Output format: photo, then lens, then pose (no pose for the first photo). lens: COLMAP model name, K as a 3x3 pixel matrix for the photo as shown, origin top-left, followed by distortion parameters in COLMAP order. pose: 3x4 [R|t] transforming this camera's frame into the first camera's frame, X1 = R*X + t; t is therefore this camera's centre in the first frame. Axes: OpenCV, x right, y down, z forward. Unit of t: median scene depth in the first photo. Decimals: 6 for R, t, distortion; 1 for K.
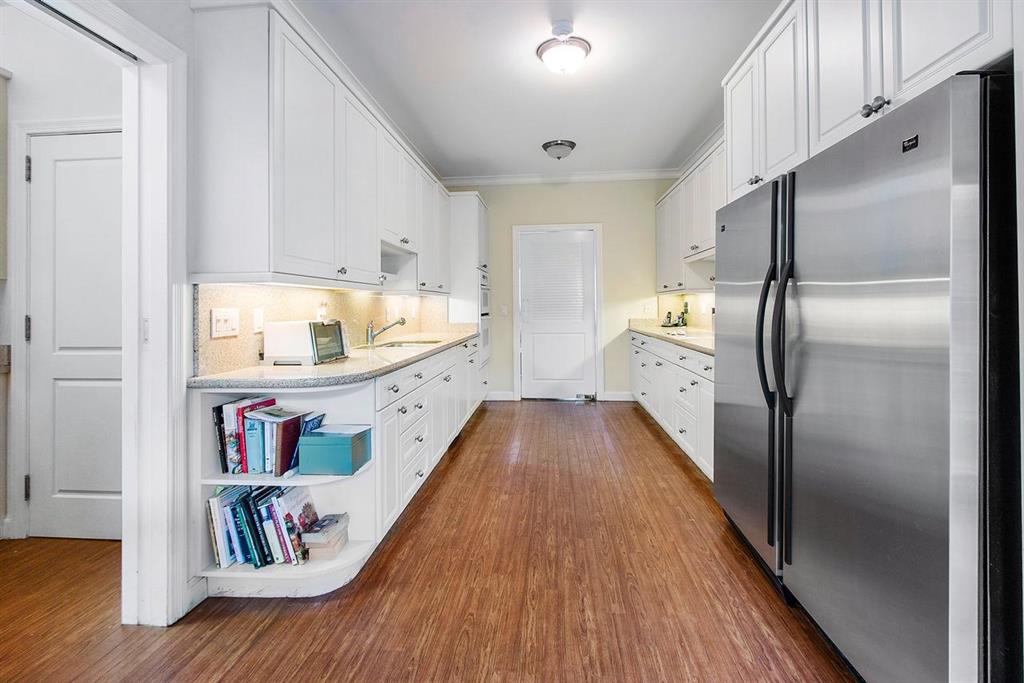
lens RADIAL K [[481.1, 0, 499.3], [0, 481.1, 296.2], [0, 0, 1]] dist [-0.001064, -0.000164]
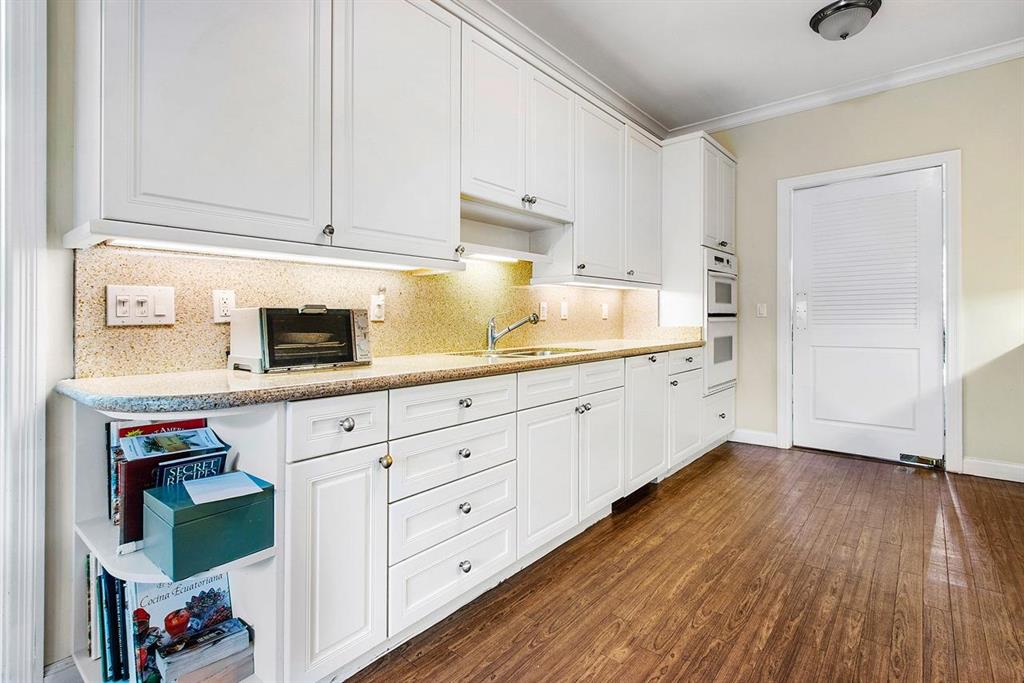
lens RADIAL K [[485.5, 0, 512.5], [0, 485.5, 313.3], [0, 0, 1]] dist [0.001932, -0.000285]
pose [[0.826524, -0.000064, -0.562901, 0.166641], [0.009468, 0.999860, 0.013789, 0.034992], [0.562822, -0.016727, 0.826409, 0.405370]]
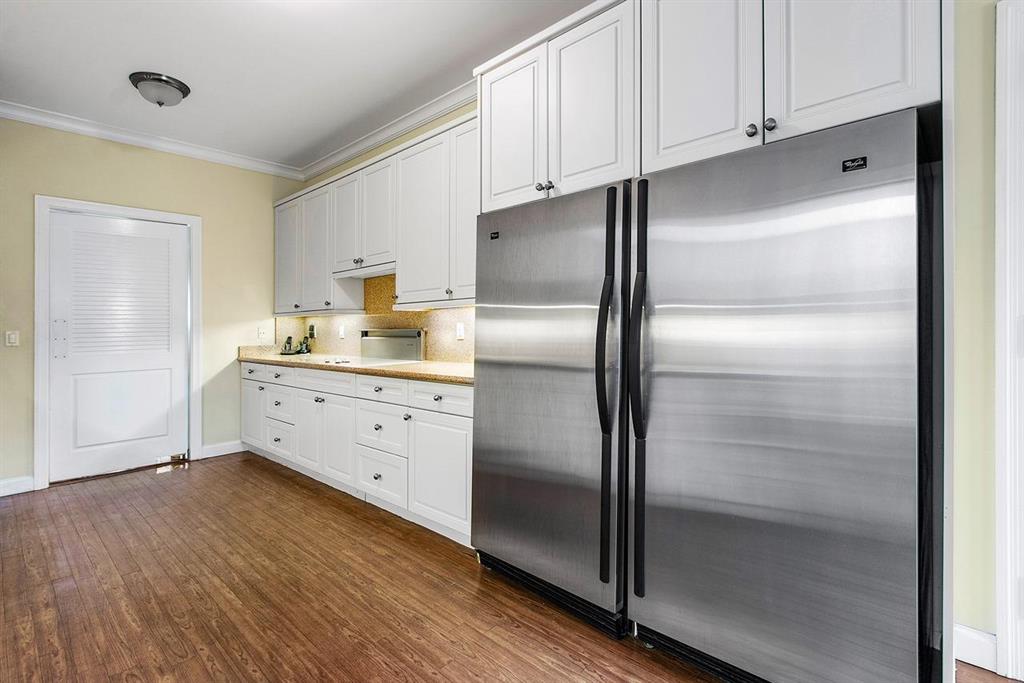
lens RADIAL K [[486.7, 0, 489.4], [0, 486.7, 325.4], [0, 0, 1]] dist [0.001997, 0.000502]
pose [[0.618735, 0.006192, 0.785575, -0.155313], [-0.009582, 0.999954, -0.000334, 0.015119], [-0.785541, -0.007321, 0.618766, 0.307229]]
